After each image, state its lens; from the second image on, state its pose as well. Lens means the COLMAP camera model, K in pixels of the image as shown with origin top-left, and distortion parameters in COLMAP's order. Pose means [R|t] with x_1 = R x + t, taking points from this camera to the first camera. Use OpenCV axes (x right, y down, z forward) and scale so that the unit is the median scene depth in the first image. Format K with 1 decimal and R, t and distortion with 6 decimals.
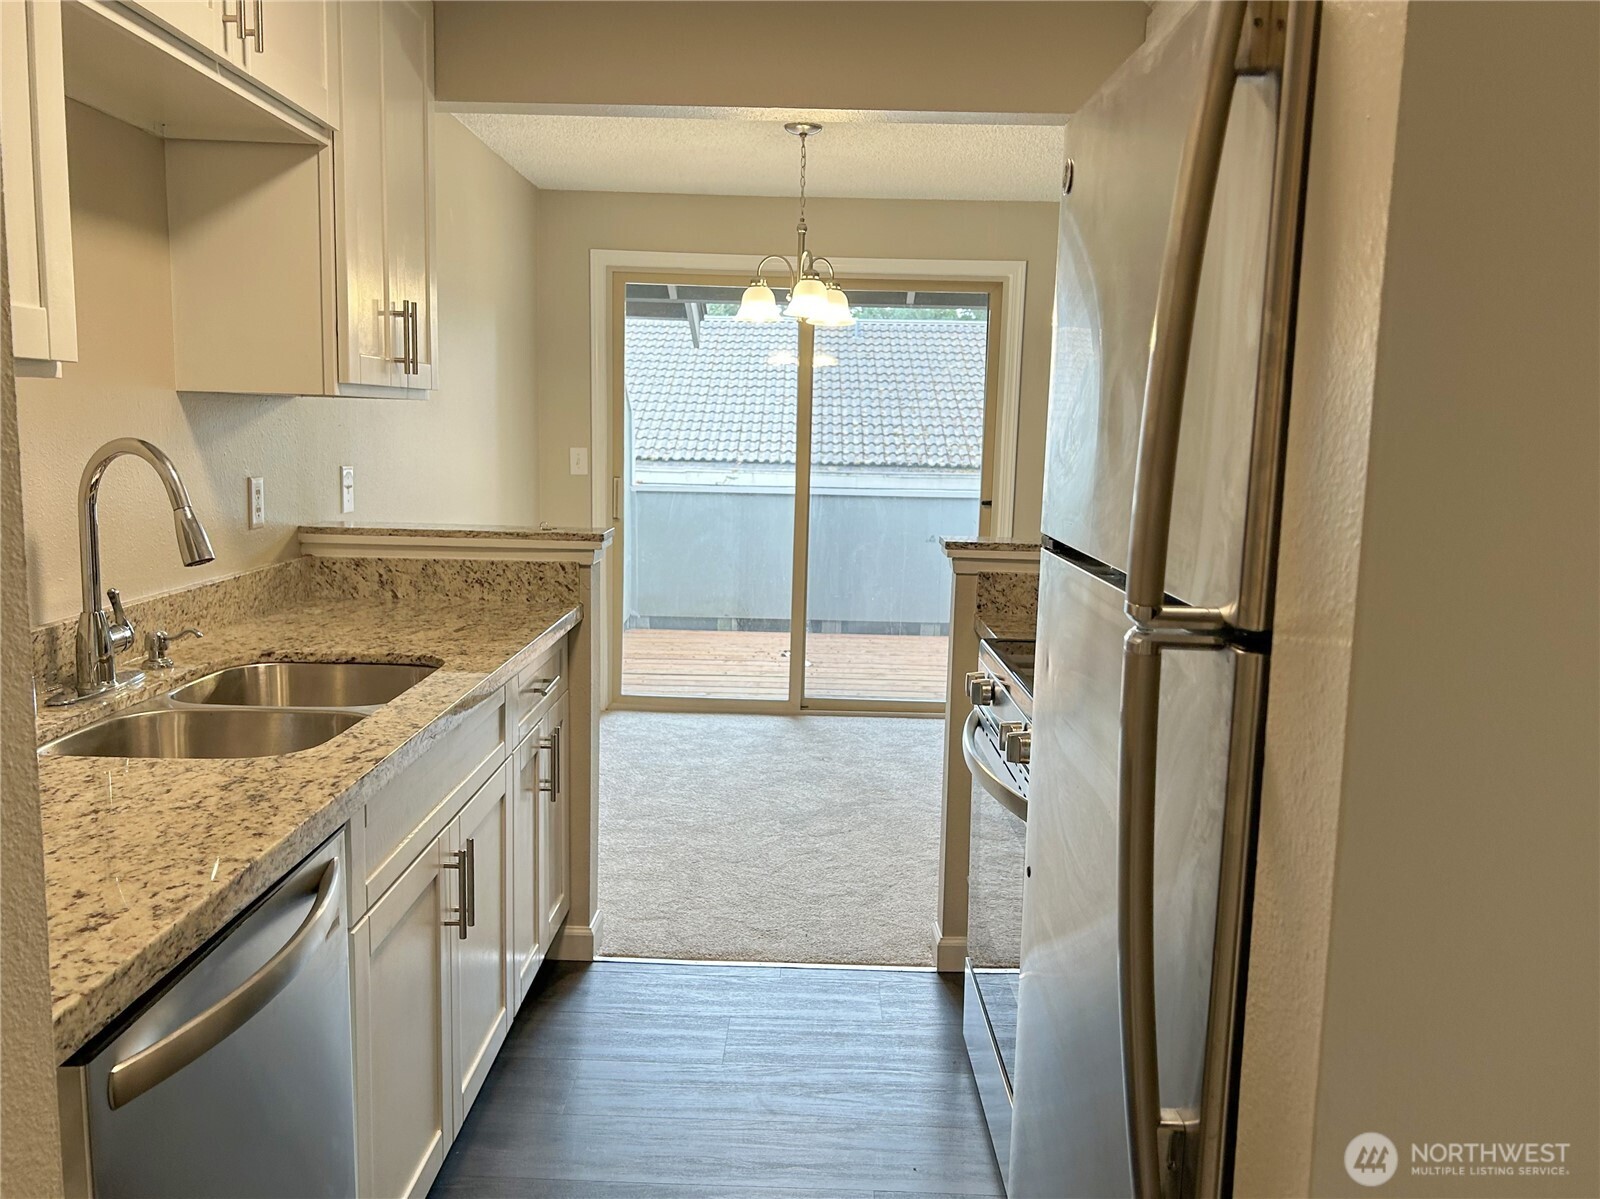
lens RADIAL K [[1199.8, 0, 798.0], [0, 1199.8, 603.0], [0, 0, 1]] dist [0.056552, -0.071030]
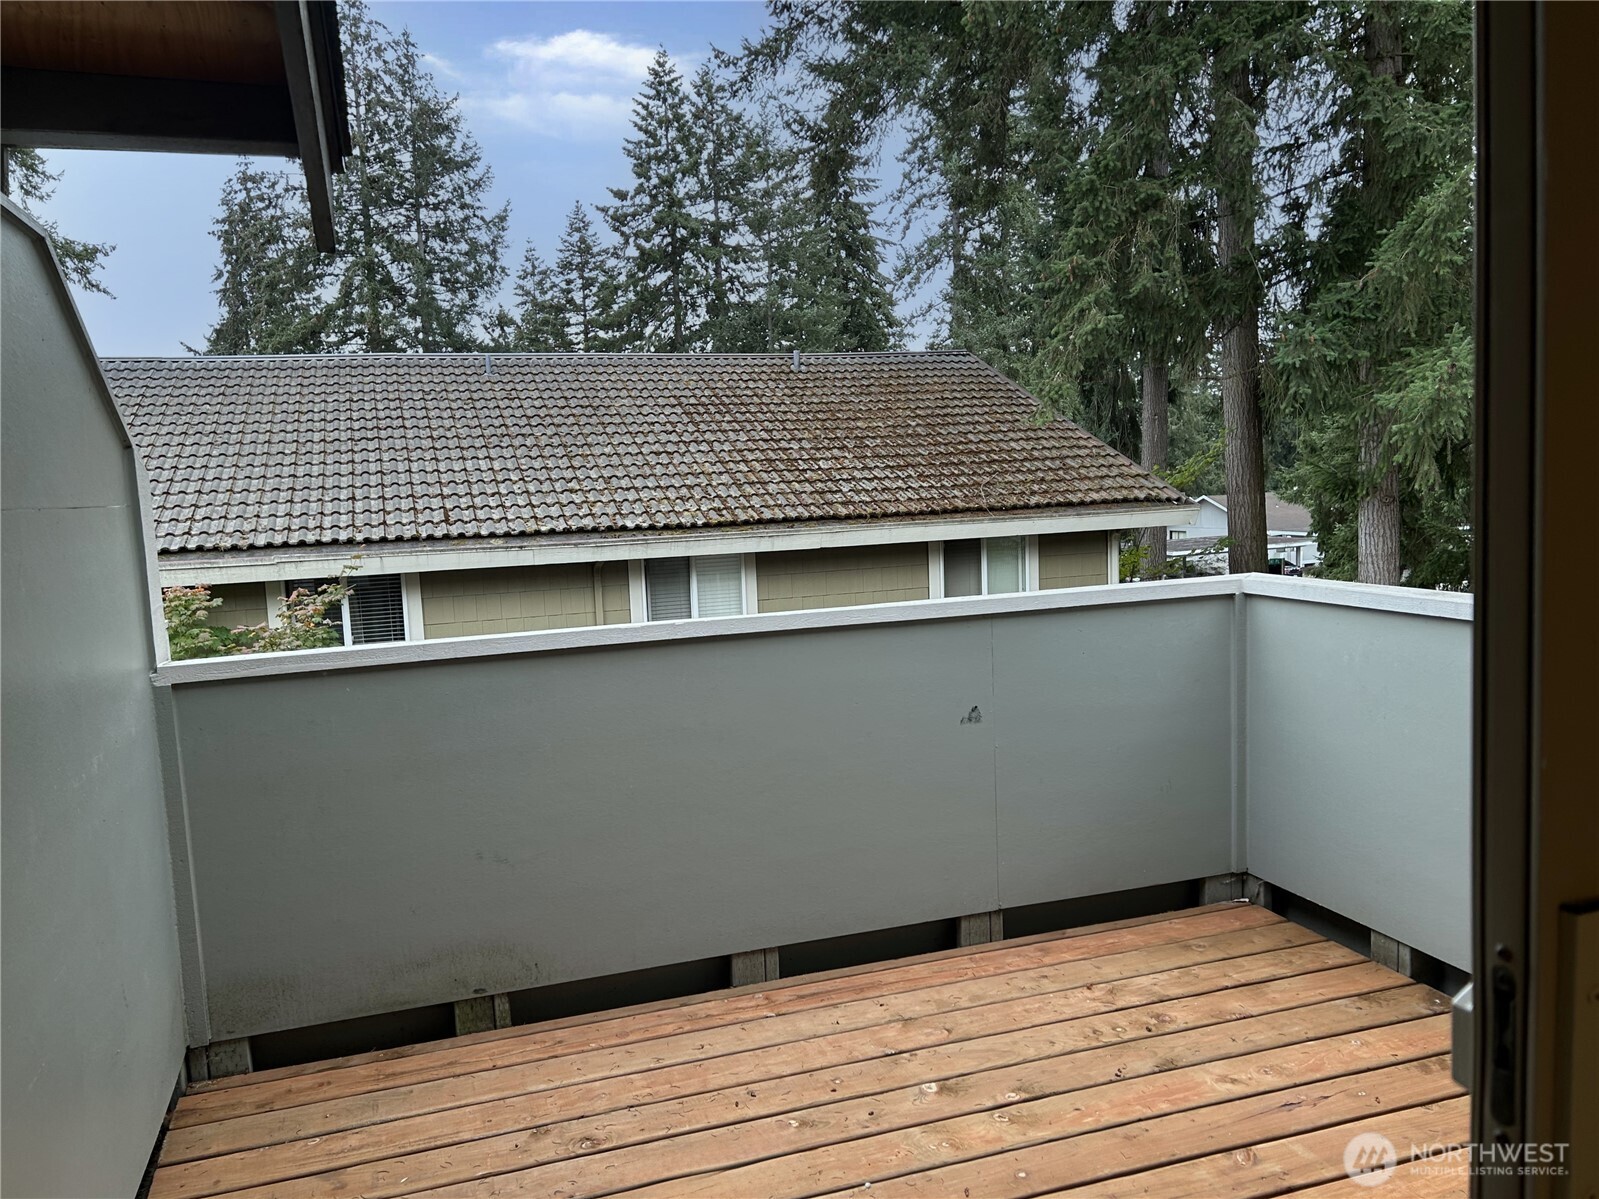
lens RADIAL K [[1199.0, 0, 797.5], [0, 1199.0, 603.0], [0, 0, 1]] dist [0.056552, -0.071030]
pose [[0.945704, -0.091993, 0.311740, -0.026220], [0.105688, 0.994025, -0.027284, -0.031861], [-0.307367, 0.058749, 0.949776, 0.225019]]
